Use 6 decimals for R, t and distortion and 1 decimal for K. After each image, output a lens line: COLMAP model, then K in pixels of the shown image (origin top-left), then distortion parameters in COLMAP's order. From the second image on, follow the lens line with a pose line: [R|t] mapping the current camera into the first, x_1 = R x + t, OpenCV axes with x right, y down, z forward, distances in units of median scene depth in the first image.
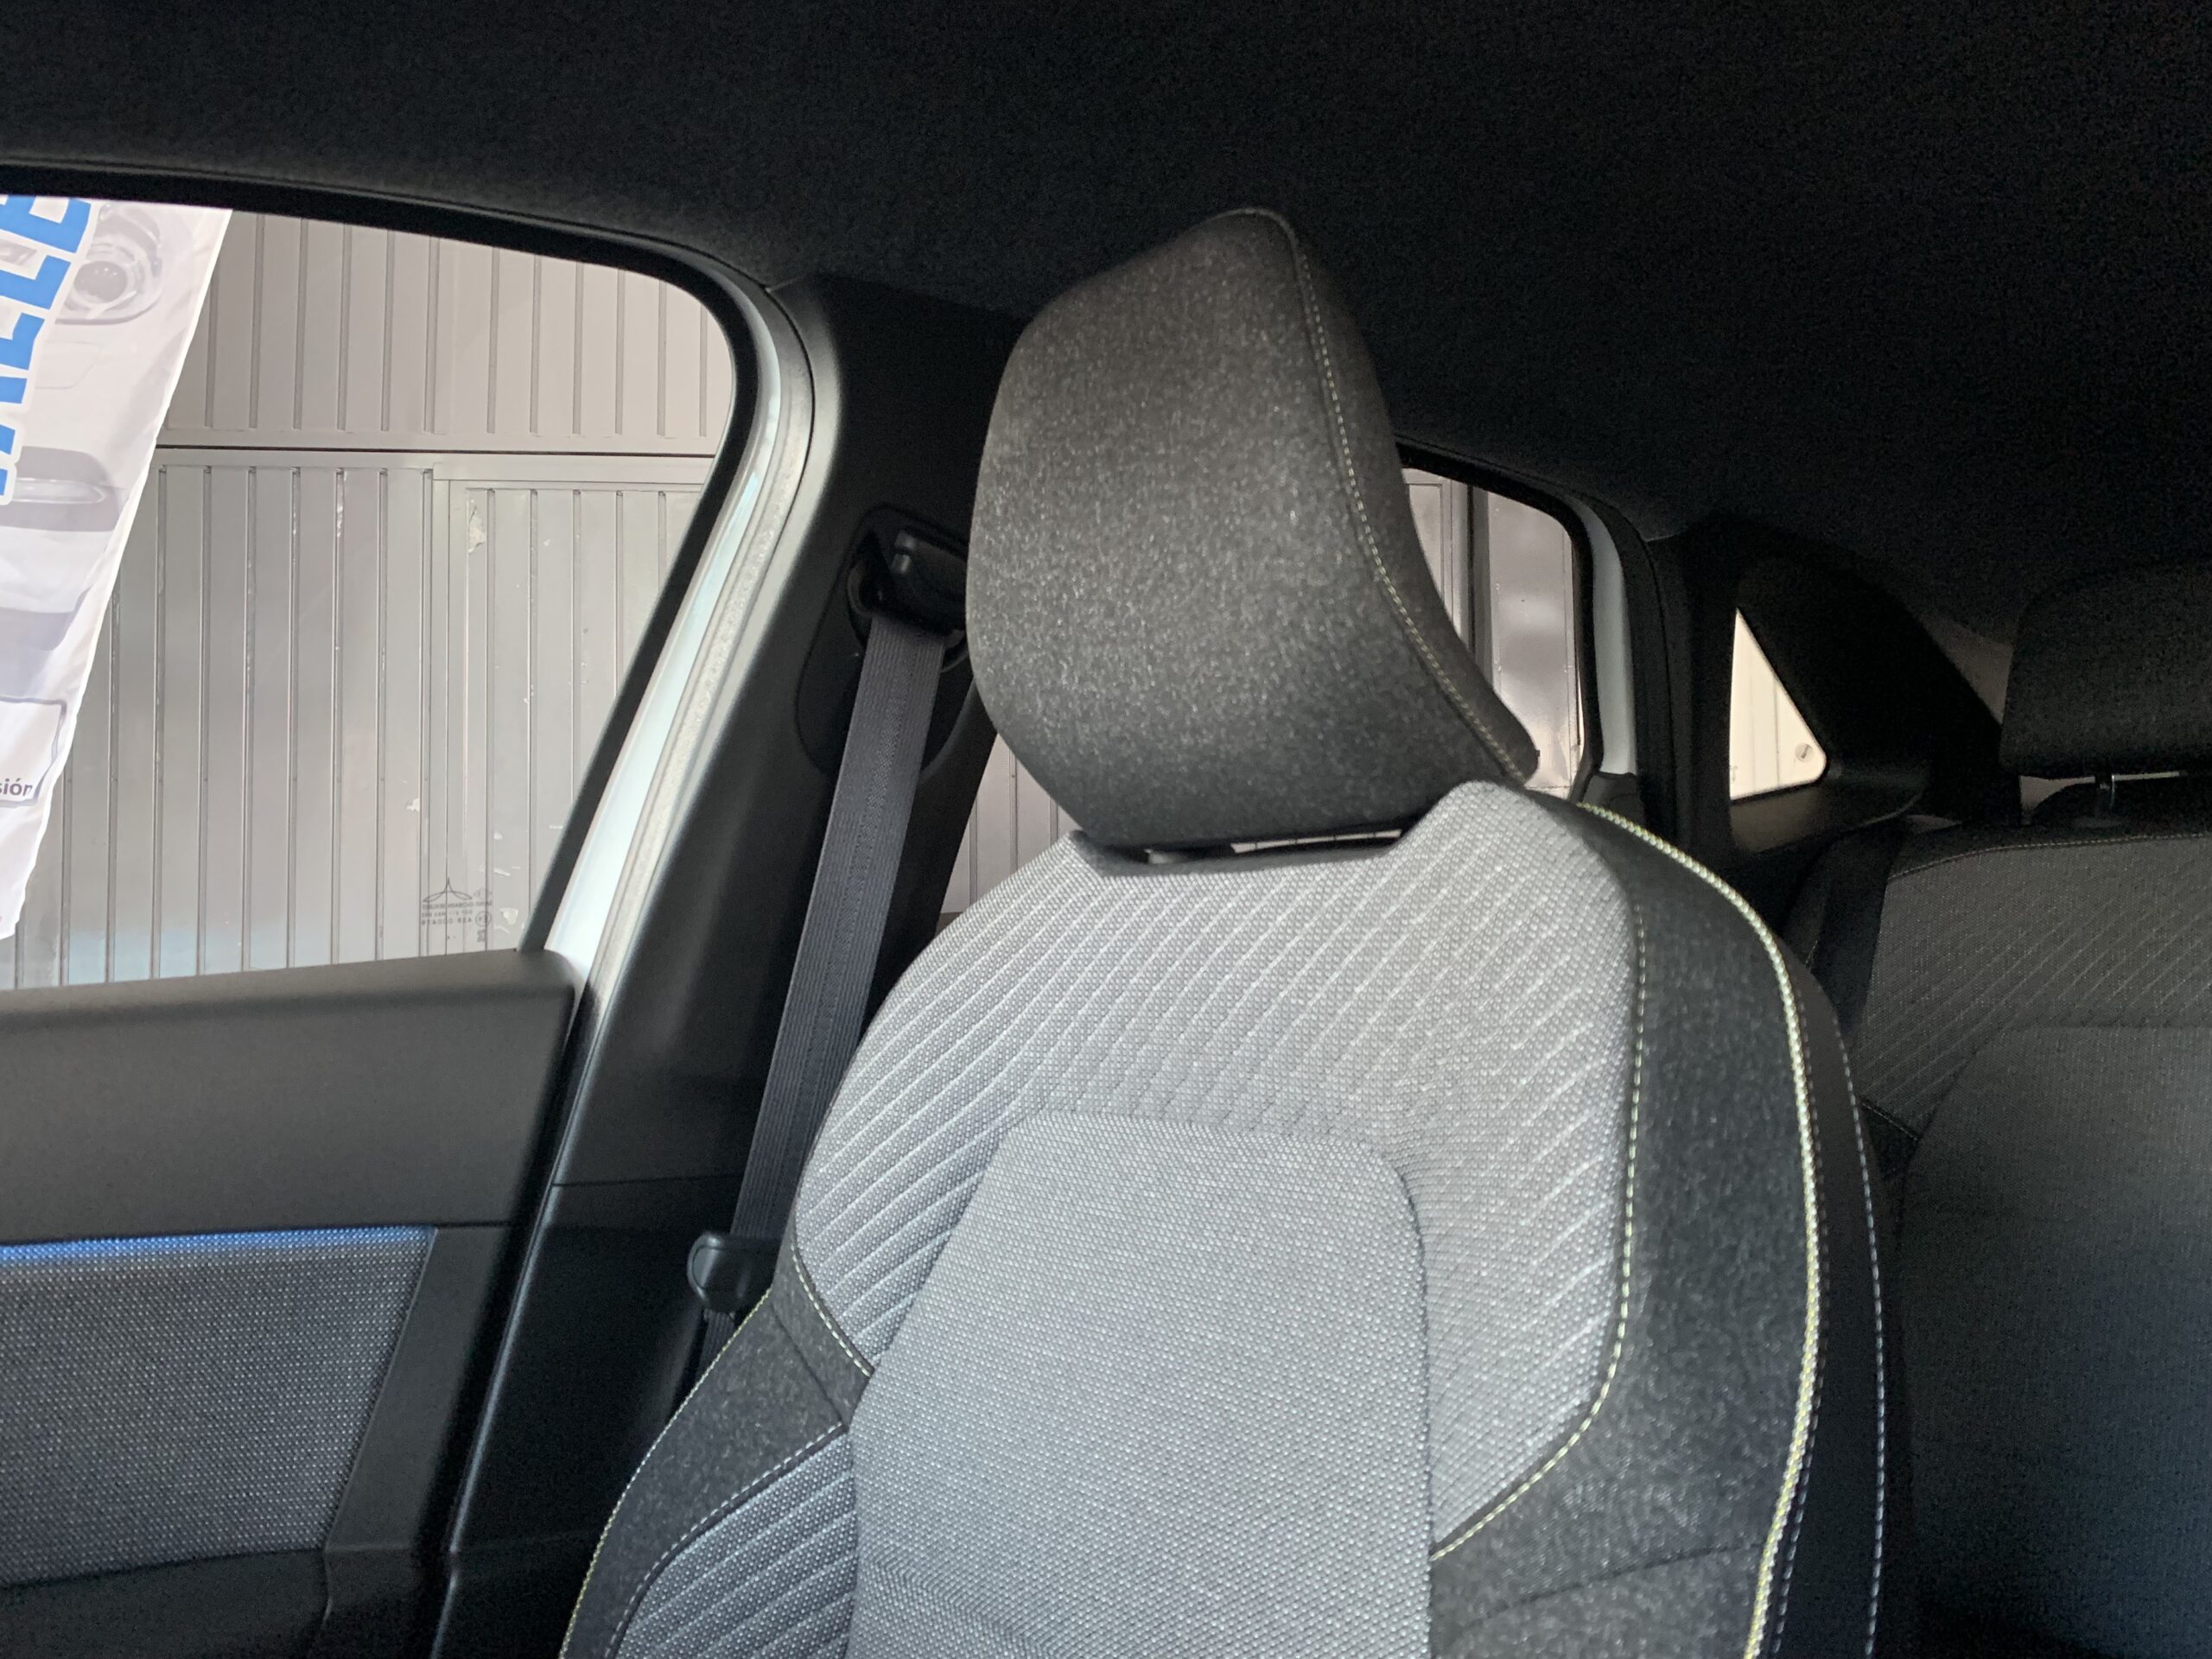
lens RADIAL K [[1664.4, 0, 1118.7], [0, 1664.4, 818.3], [0, 0, 1]] dist [0.025892, -0.015939]
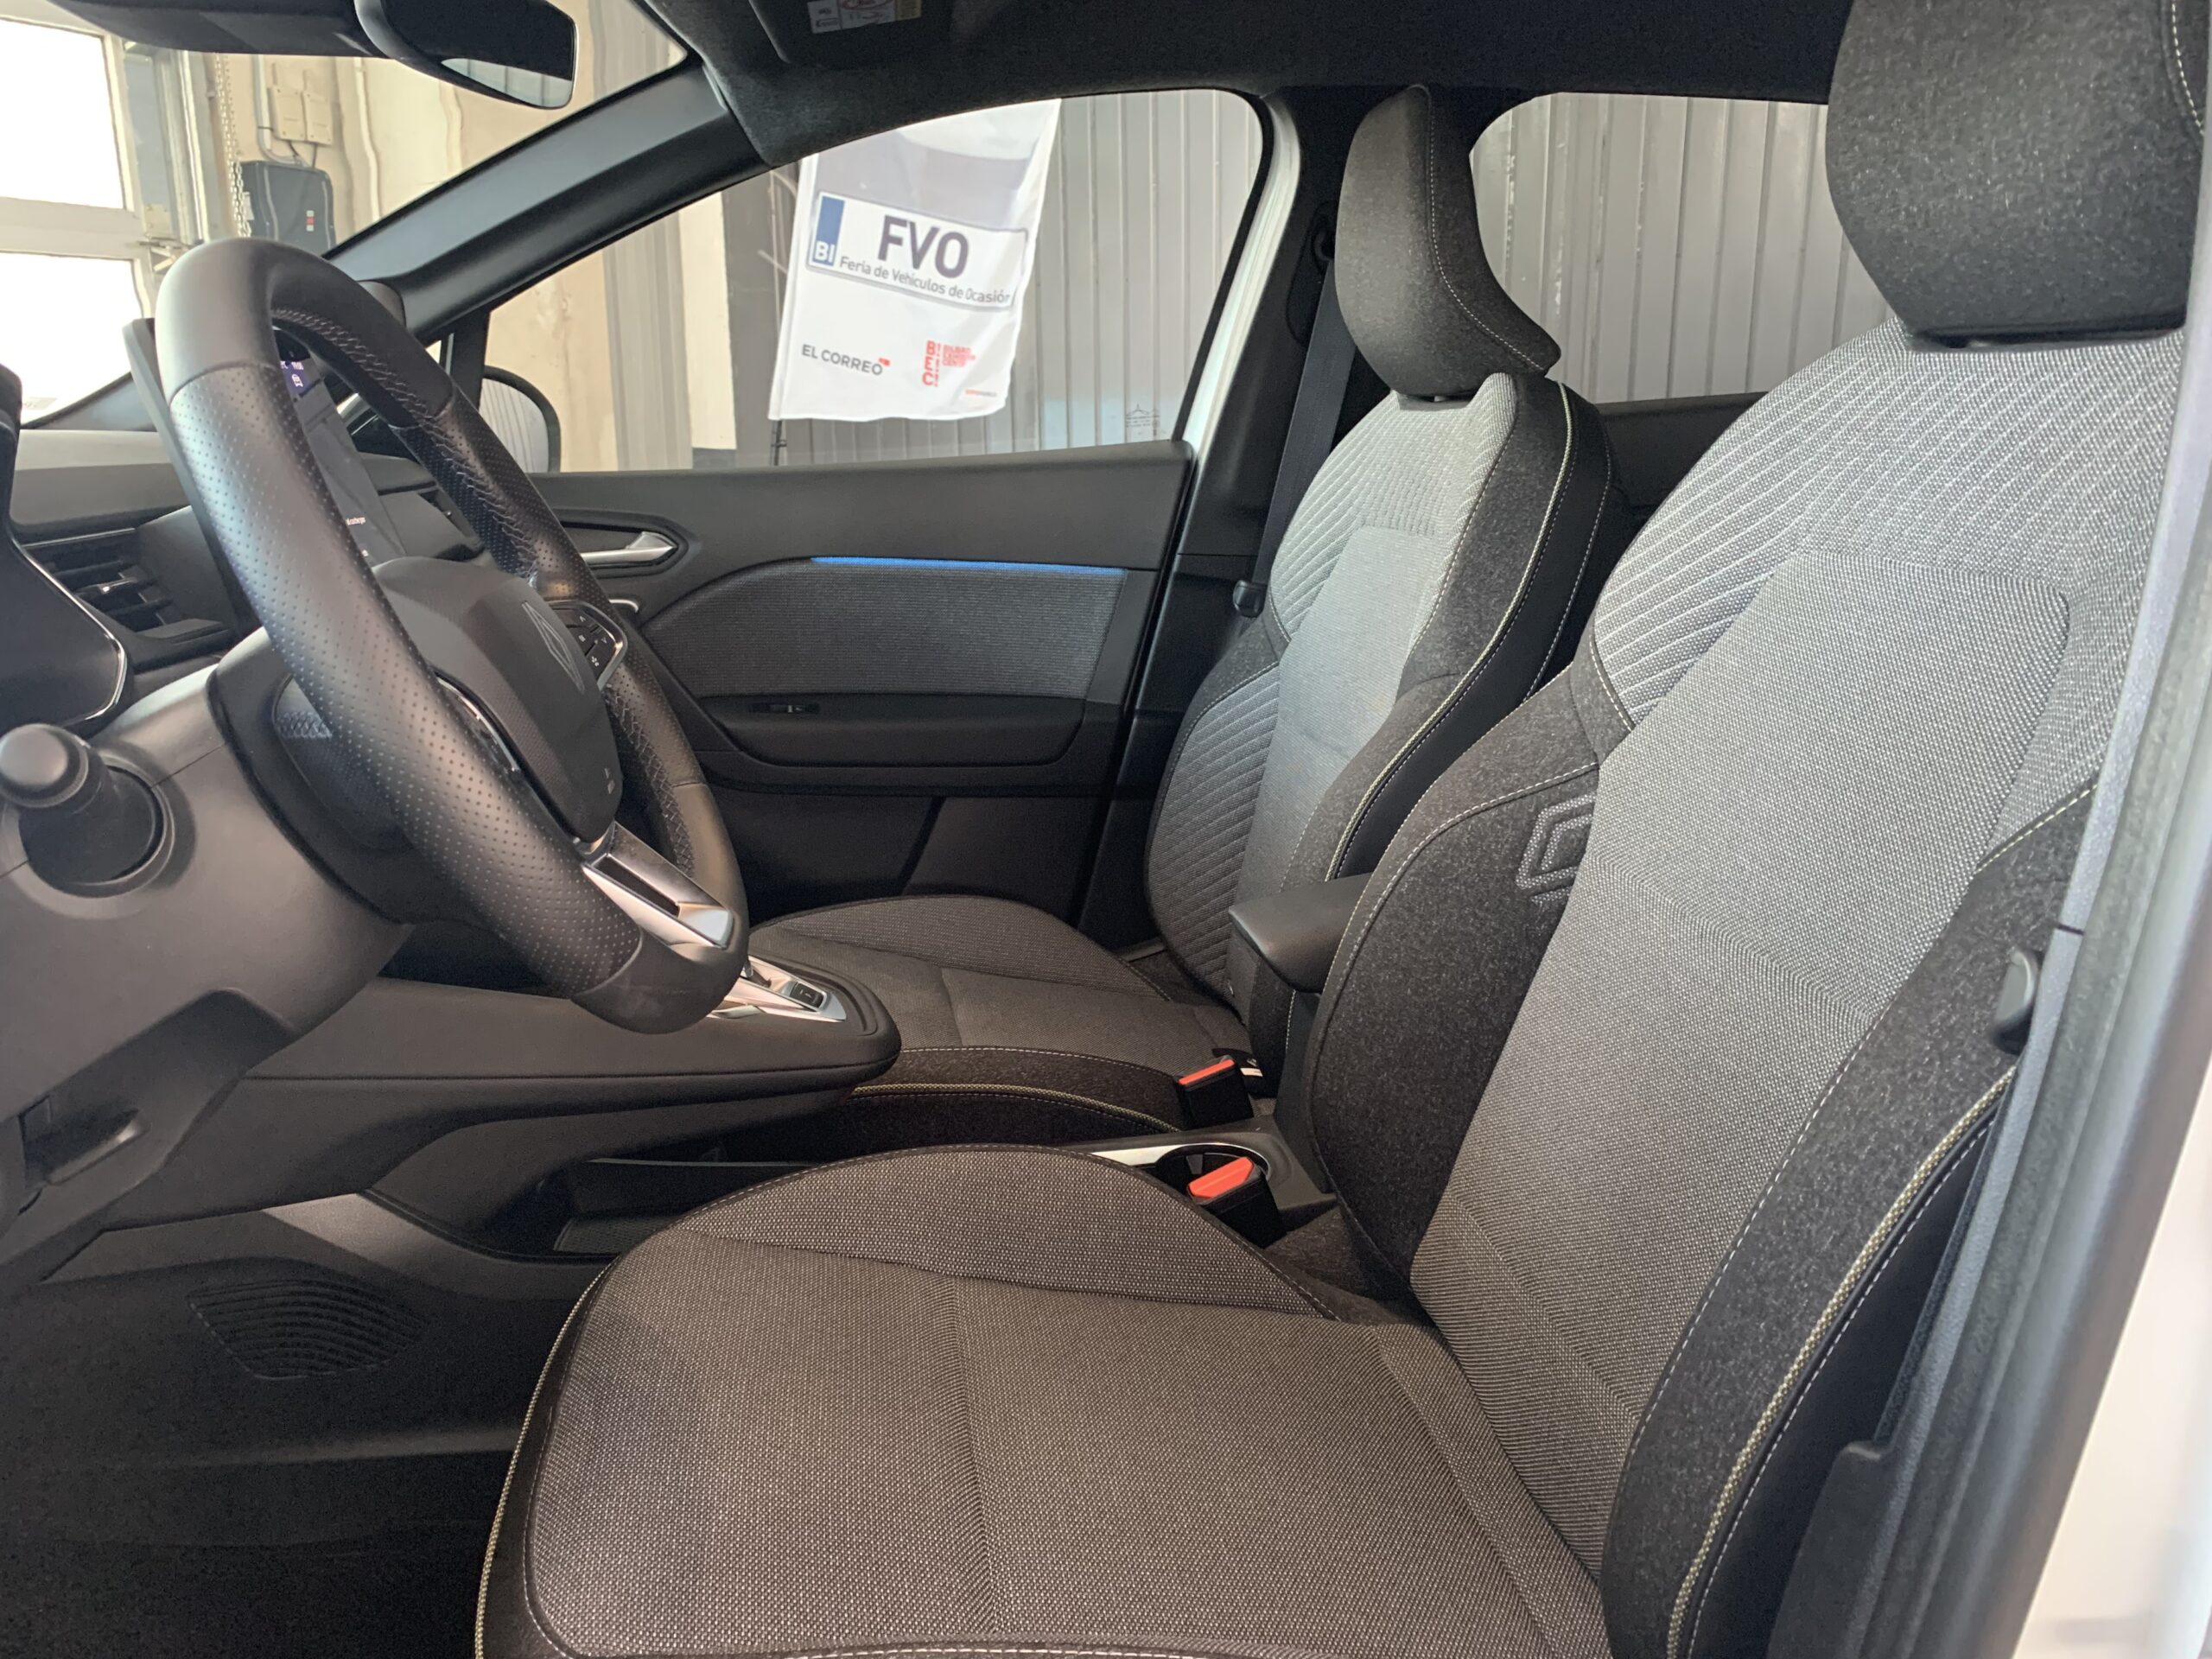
lens RADIAL K [[1664.4, 0, 1107.7], [0, 1664.4, 836.1], [0, 0, 1]] dist [0.025892, -0.015939]
pose [[0.861750, 0.136402, -0.488652, 0.691438], [0.025567, 0.950279, 0.310347, -0.103260], [0.506688, -0.279935, 0.815416, -0.905951]]
